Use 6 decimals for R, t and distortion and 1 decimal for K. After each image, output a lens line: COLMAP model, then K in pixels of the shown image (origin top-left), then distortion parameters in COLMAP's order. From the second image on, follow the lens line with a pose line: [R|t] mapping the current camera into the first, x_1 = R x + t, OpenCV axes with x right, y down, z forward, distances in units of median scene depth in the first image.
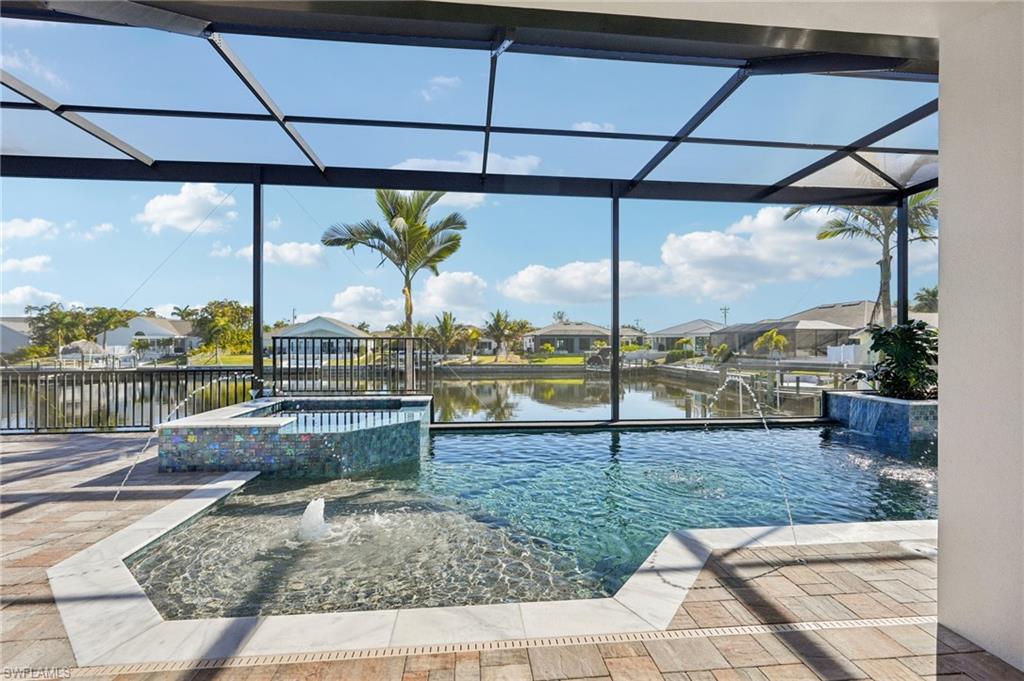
lens RADIAL K [[450.0, 0, 510.3], [0, 450.0, 343.6], [0, 0, 1]] dist [-0.012679, 0.006122]
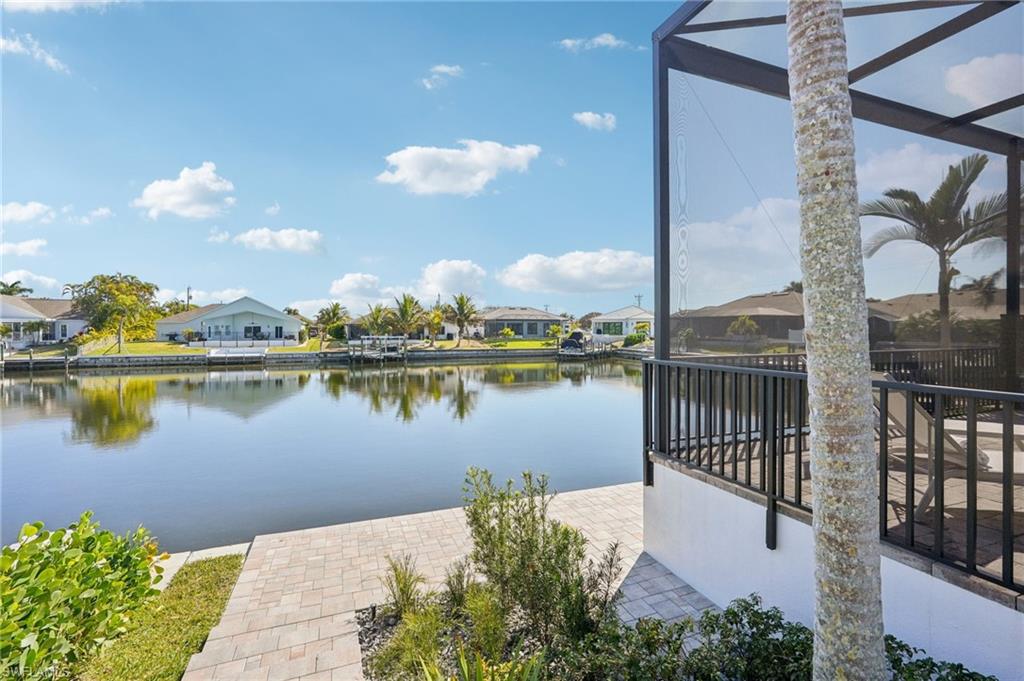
lens RADIAL K [[450.0, 0, 510.3], [0, 450.0, 343.5], [0, 0, 1]] dist [-0.012679, 0.006122]
pose [[0.966689, -0.009508, 0.255778, -0.191908], [0.001850, 0.999543, 0.030166, 0.005078], [-0.255948, -0.028688, 0.966265, 0.053383]]
